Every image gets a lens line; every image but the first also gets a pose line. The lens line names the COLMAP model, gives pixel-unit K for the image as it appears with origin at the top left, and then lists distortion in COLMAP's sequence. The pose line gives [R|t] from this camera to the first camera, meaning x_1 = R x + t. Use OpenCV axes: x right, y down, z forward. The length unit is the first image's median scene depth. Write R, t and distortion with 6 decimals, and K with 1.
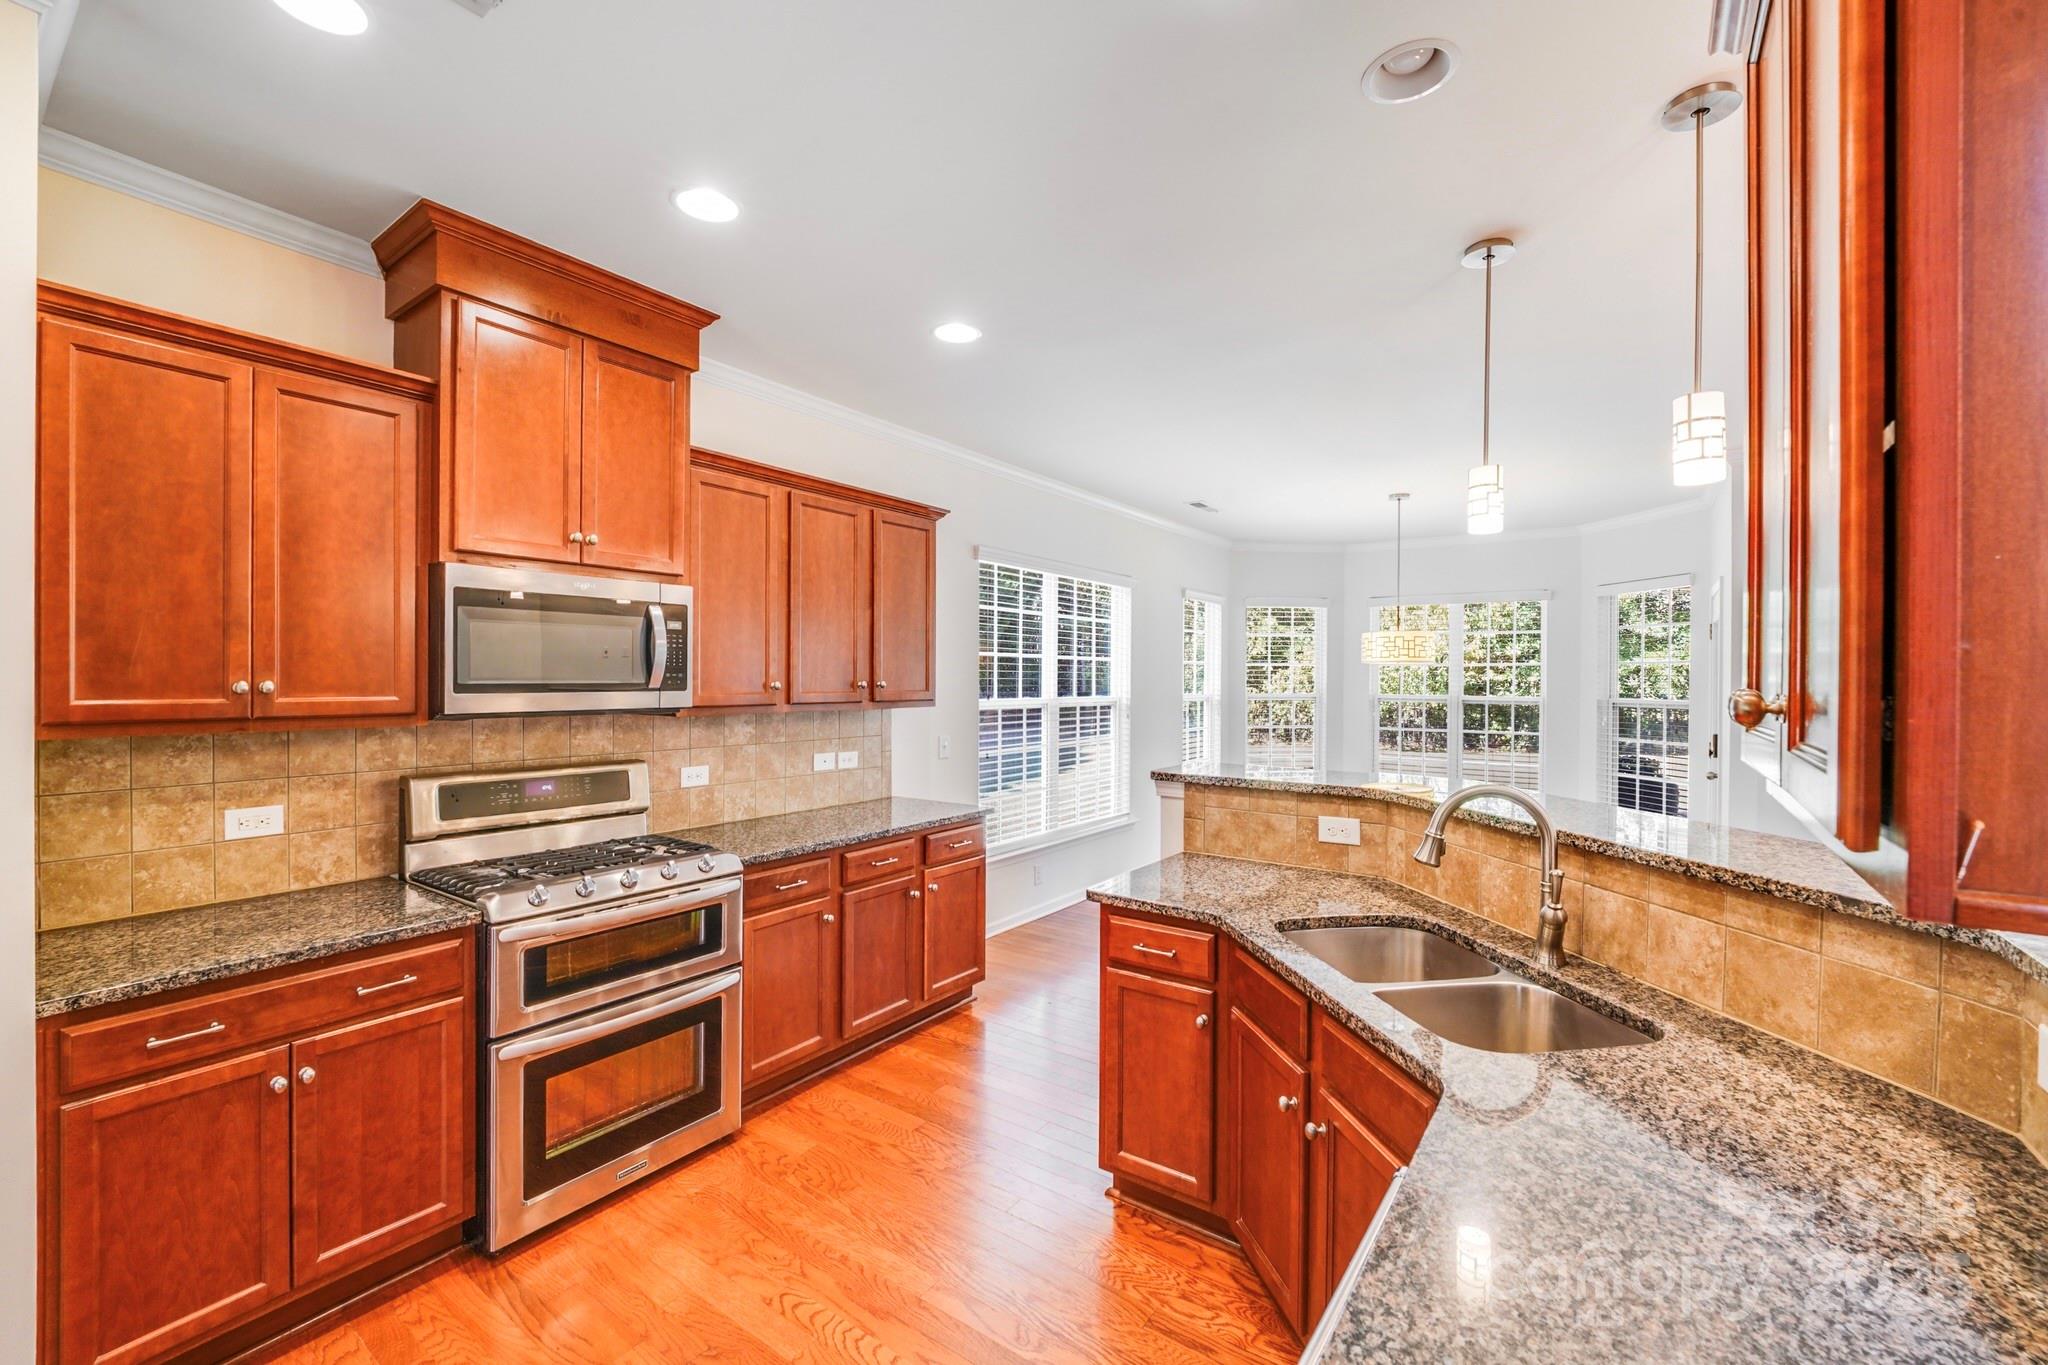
lens RADIAL K [[842.6, 0, 1020.0], [0, 842.6, 676.3], [0, 0, 1]] dist [-0.001720, -0.000303]
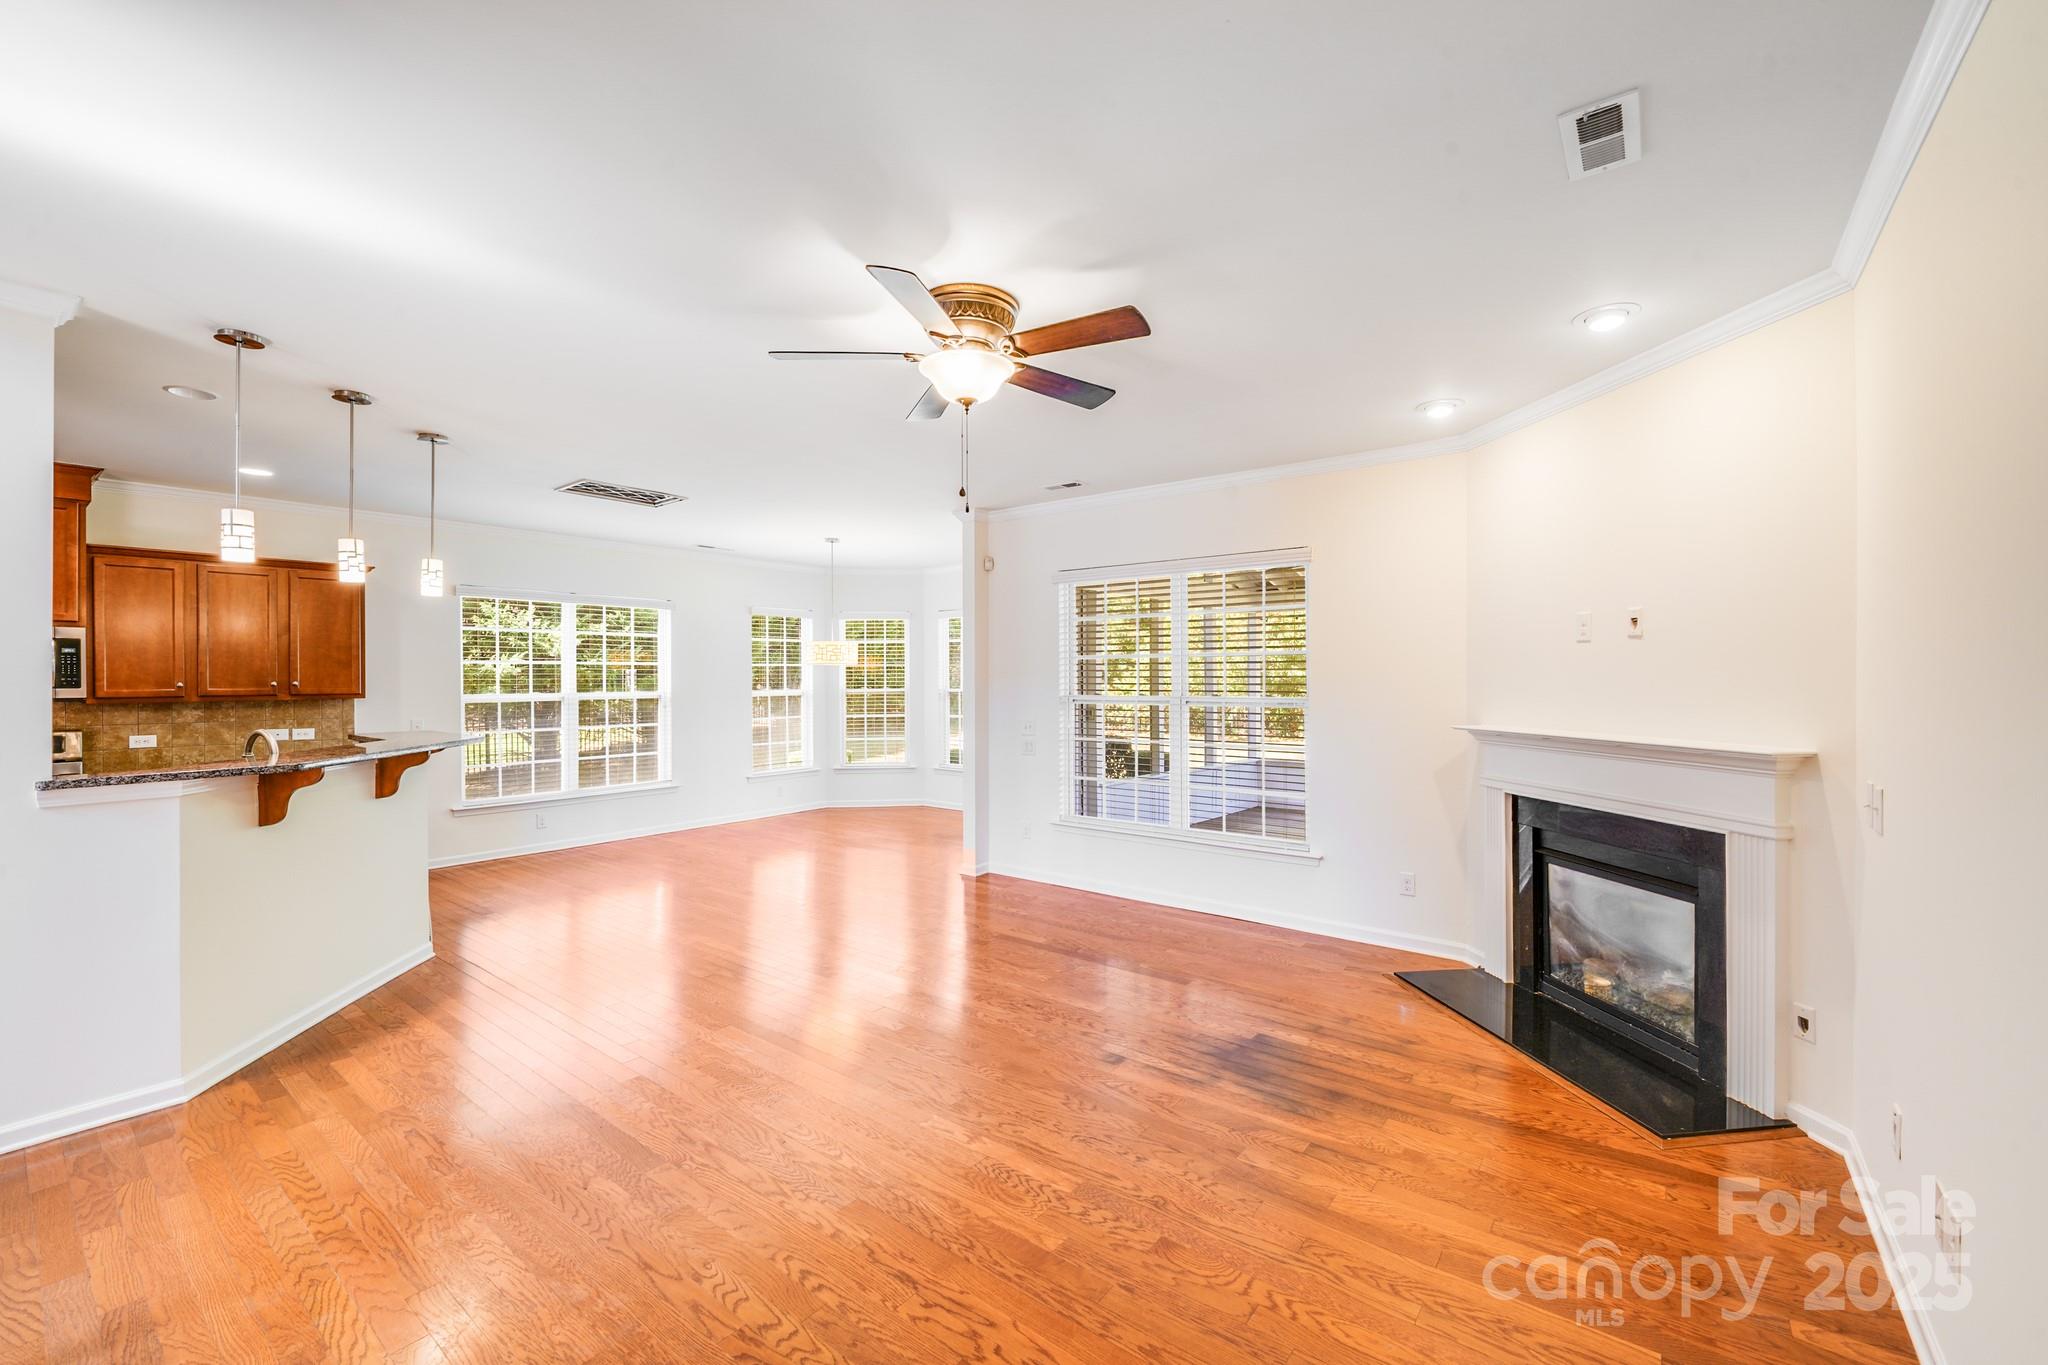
lens RADIAL K [[842.6, 0, 1020.0], [0, 842.6, 676.3], [0, 0, 1]] dist [-0.001720, -0.000303]
pose [[0.999636, -0.011072, -0.024609, 0.741415], [0.011040, 0.999938, -0.001407, 0.007868], [0.024623, 0.001135, 0.999696, -0.317252]]
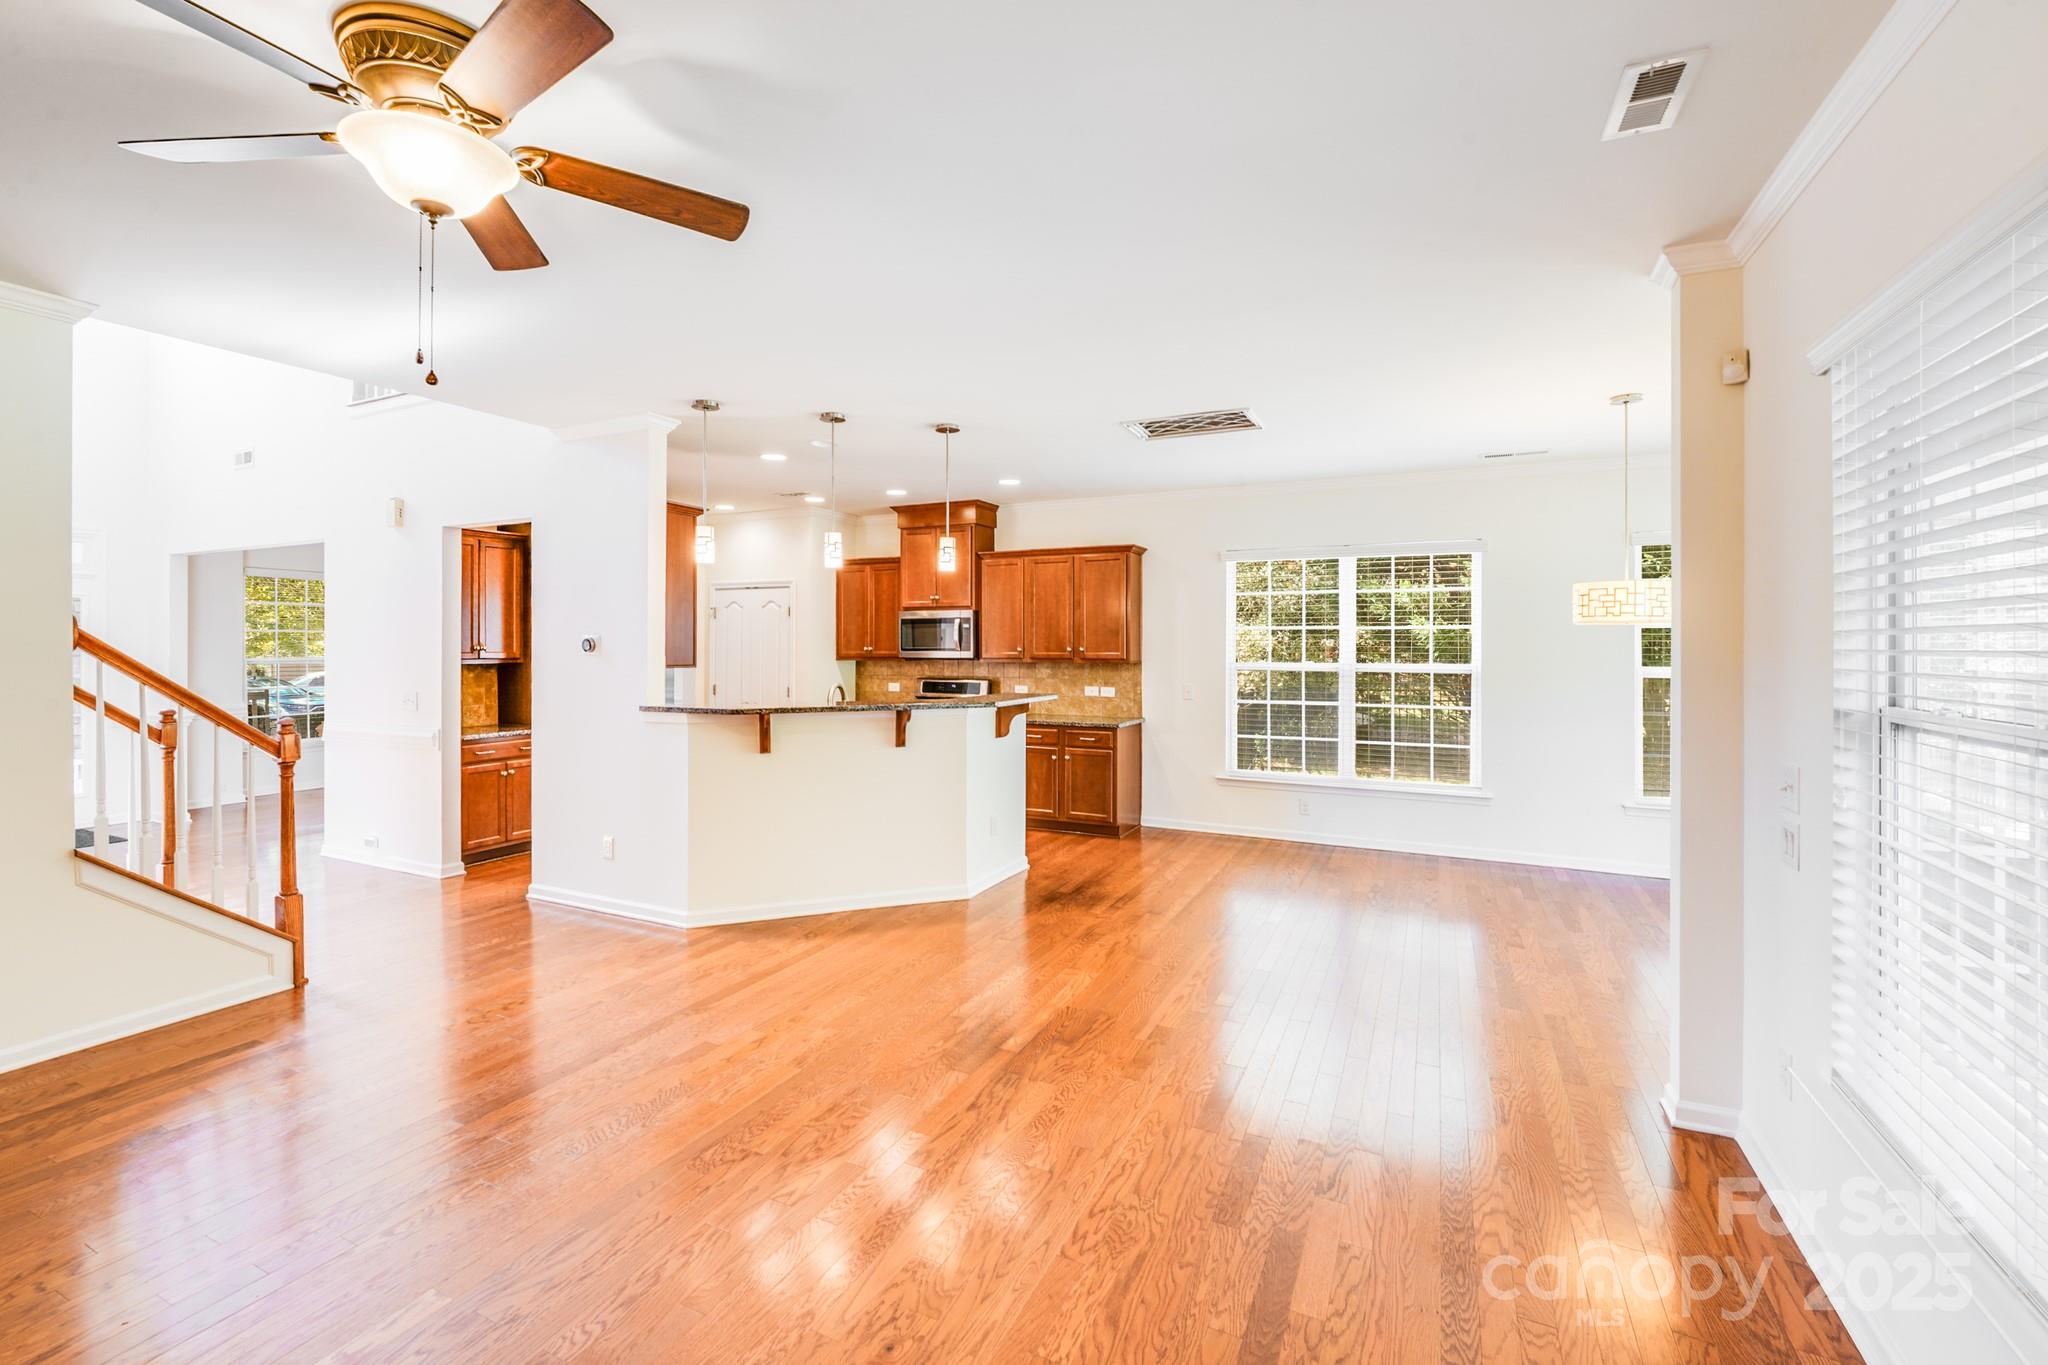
lens RADIAL K [[870.8, 0, 1027.1], [0, 870.8, 646.4], [0, 0, 1]] dist [-0.002175, -0.000184]
pose [[0.186356, -0.005762, -0.982465, 1.049014], [0.000308, 0.999983, -0.005806, 0.008512], [0.982482, 0.000780, 0.186354, 0.322356]]
